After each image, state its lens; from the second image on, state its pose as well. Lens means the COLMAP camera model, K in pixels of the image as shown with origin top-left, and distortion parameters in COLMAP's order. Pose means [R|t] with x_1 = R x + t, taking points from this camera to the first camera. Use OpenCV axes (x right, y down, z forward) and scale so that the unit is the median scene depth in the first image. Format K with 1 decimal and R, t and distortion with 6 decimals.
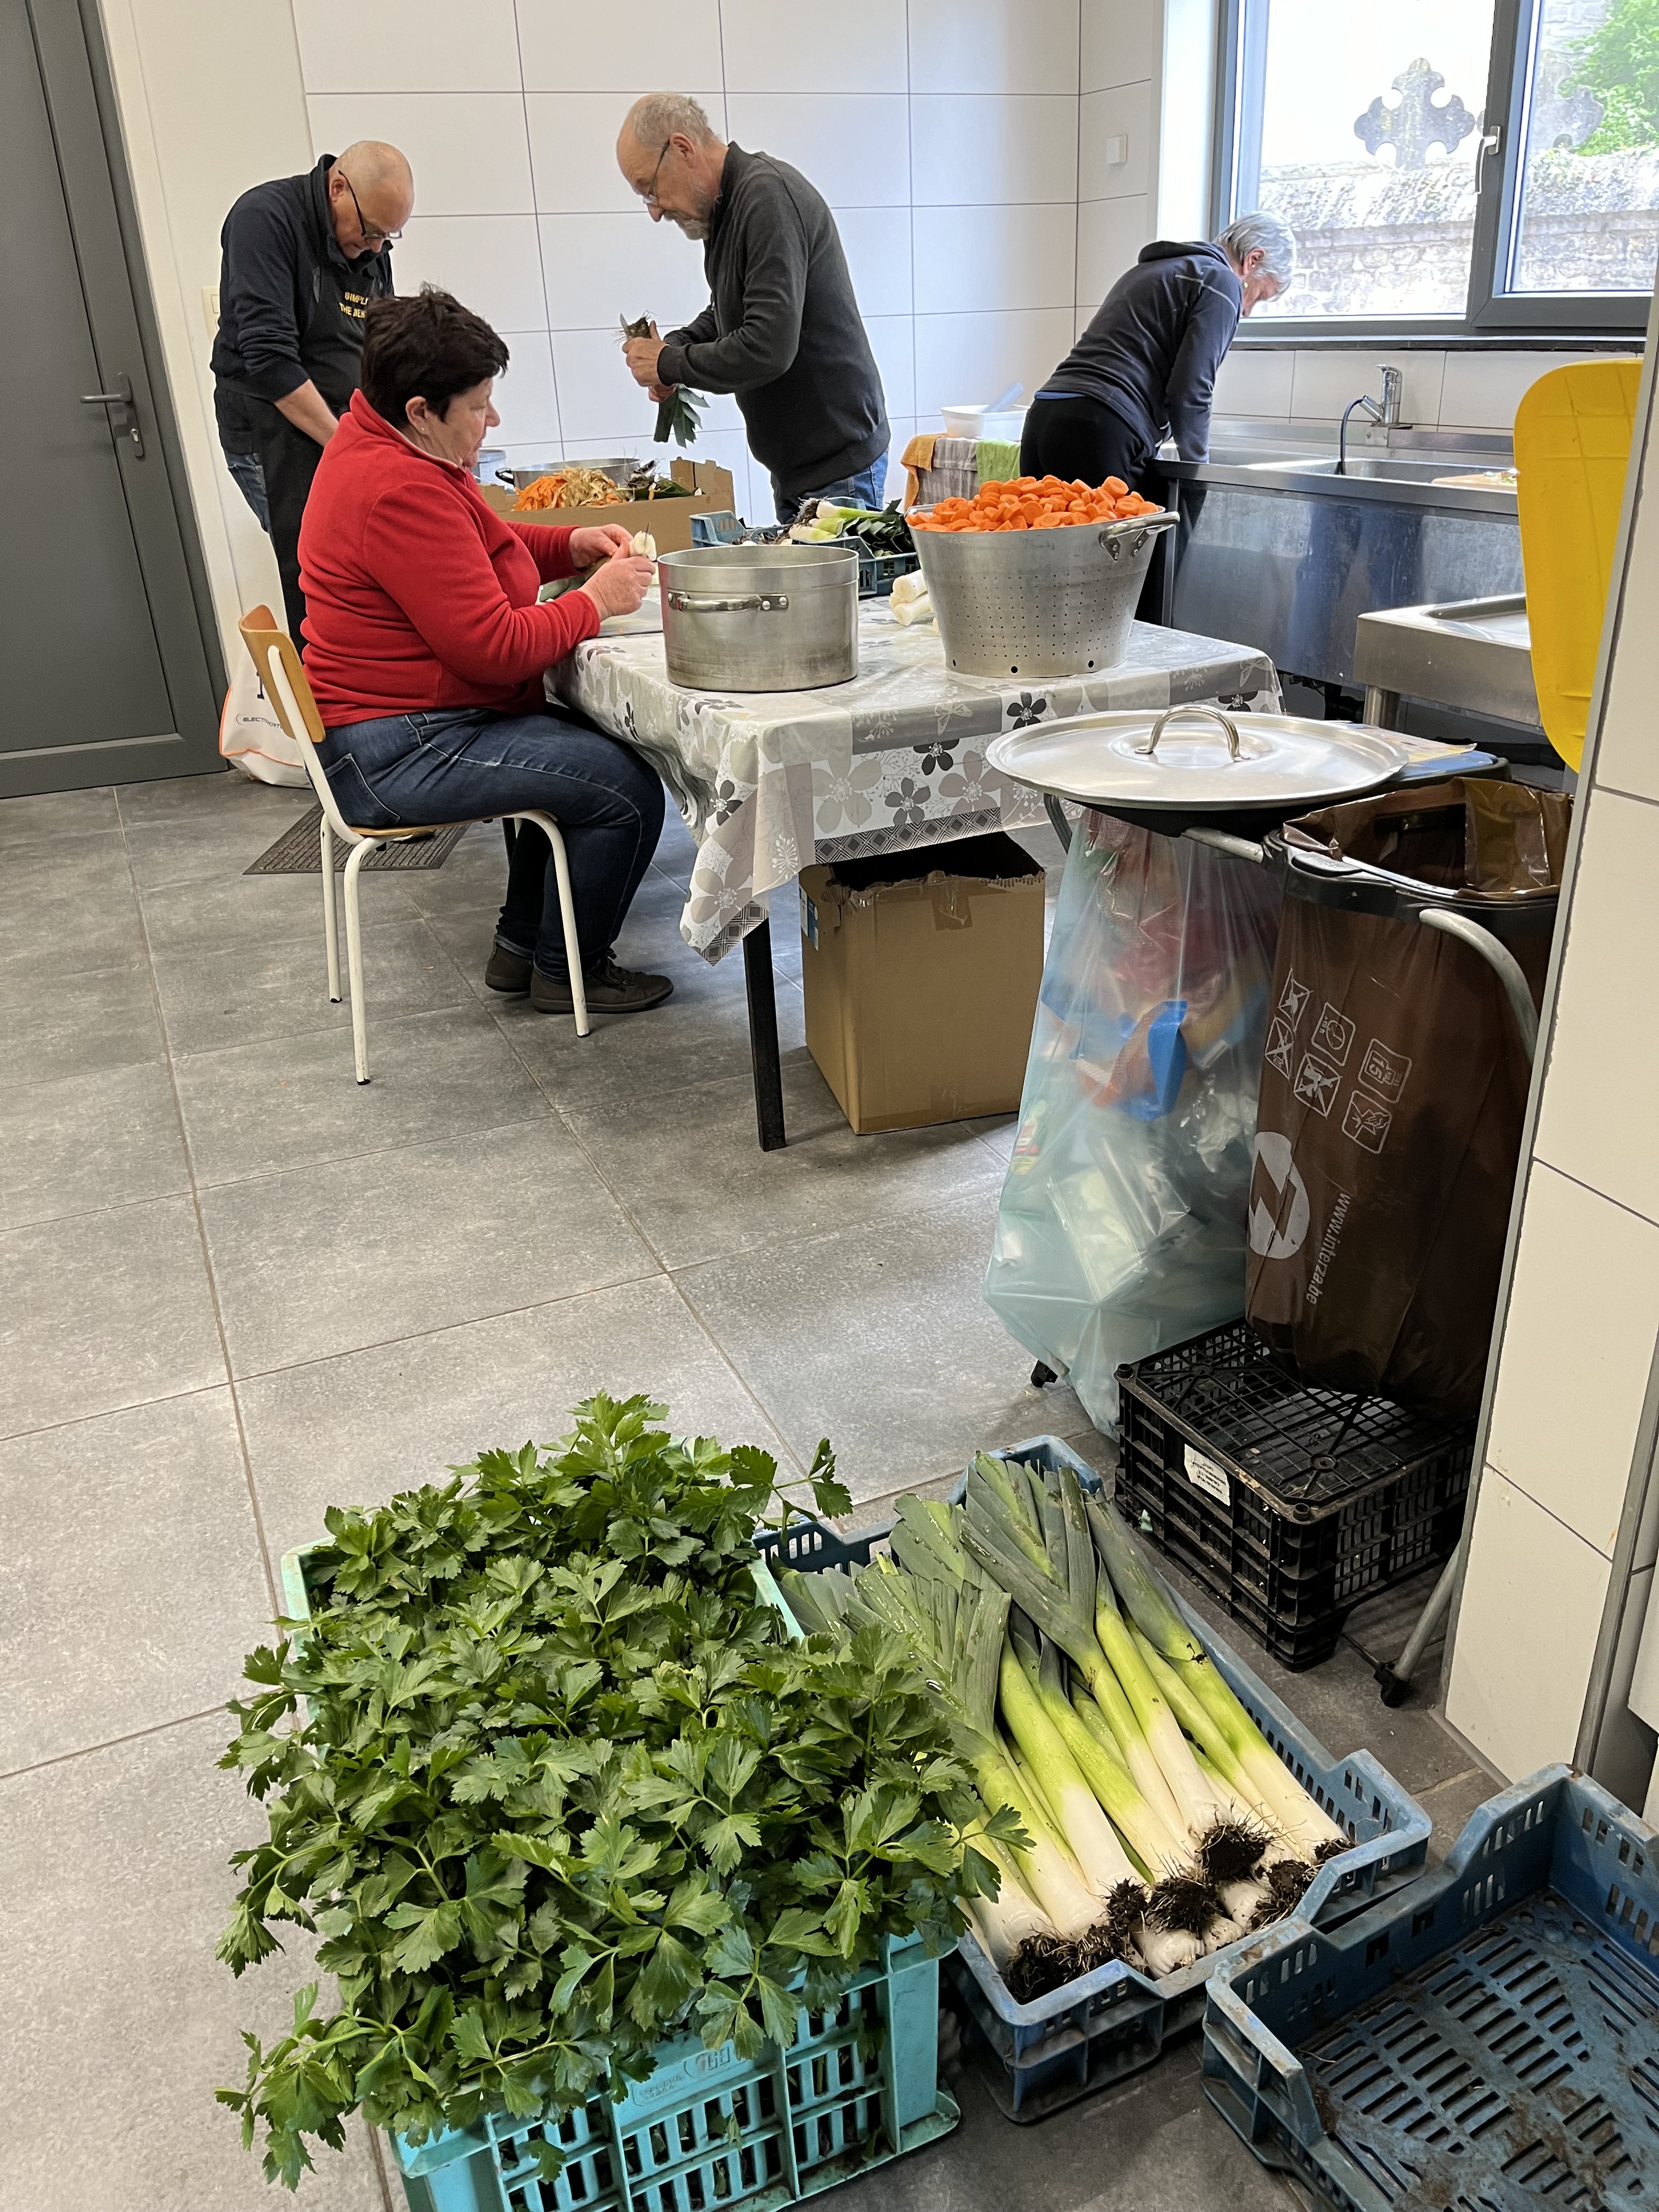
lens RADIAL K [[1703.8, 0, 837.1], [0, 1703.8, 1107.1], [0, 0, 1]] dist [0.032523, -0.038952]
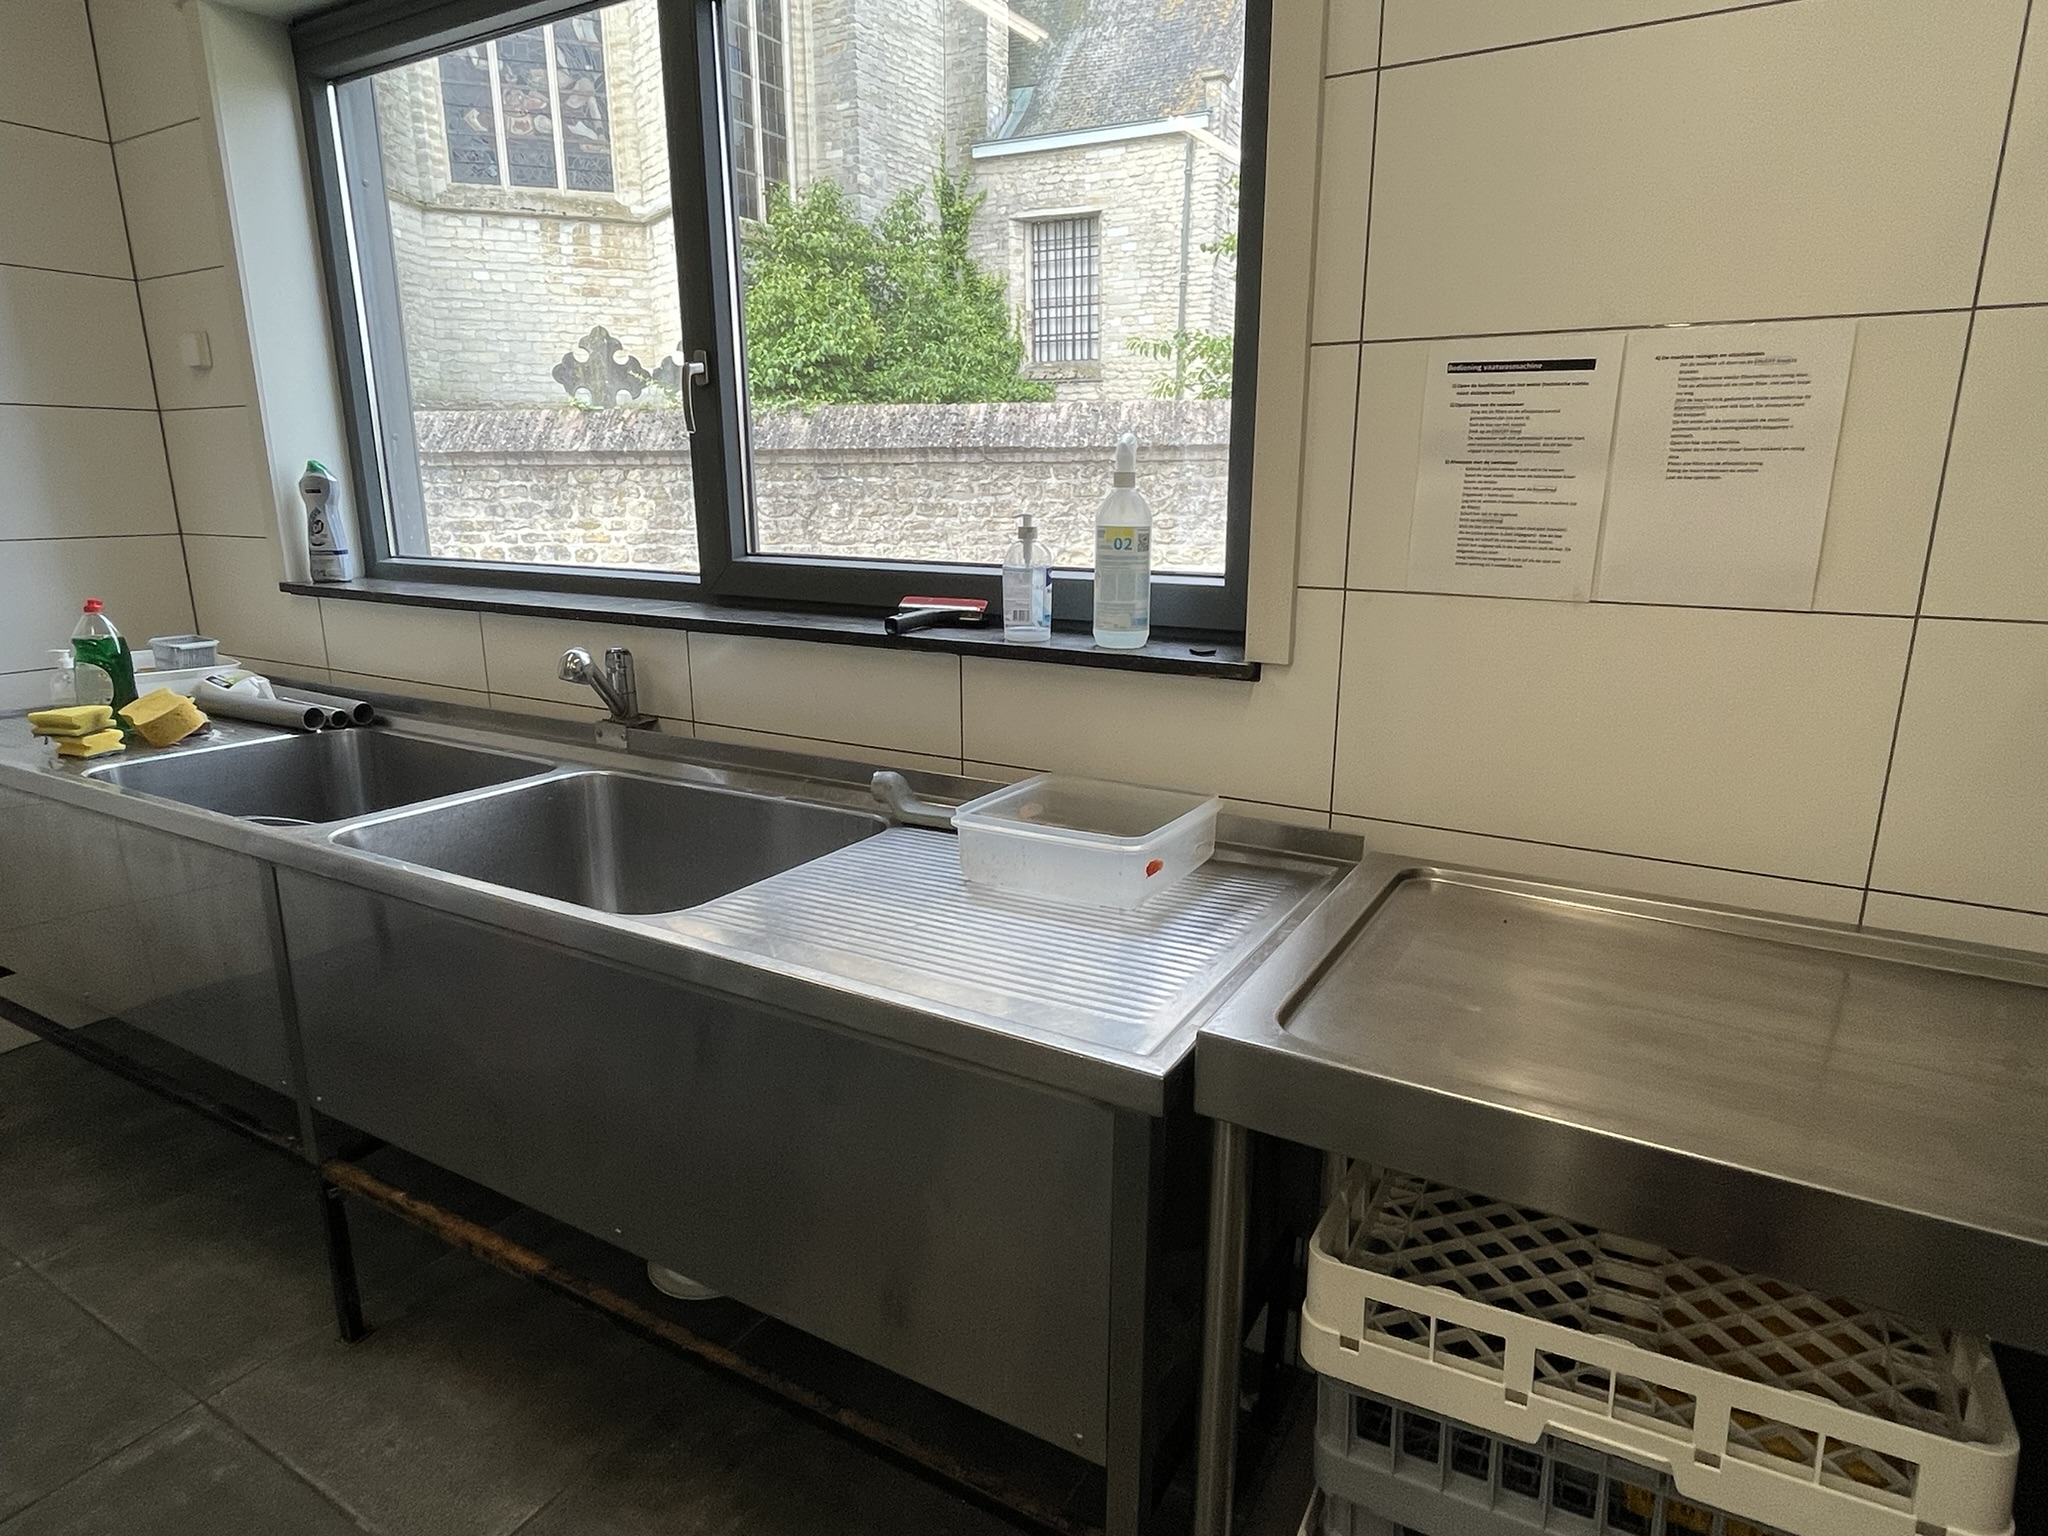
lens RADIAL K [[1158.1, 0, 1025.1], [0, 1158.1, 763.0], [0, 0, 1]] dist [-0.007028, -0.000324]
pose [[0.813460, -0.103528, 0.572333, 0.096123], [0.219291, 0.966001, -0.136942, -0.149074], [-0.538697, 0.236905, 0.808506, 0.279605]]
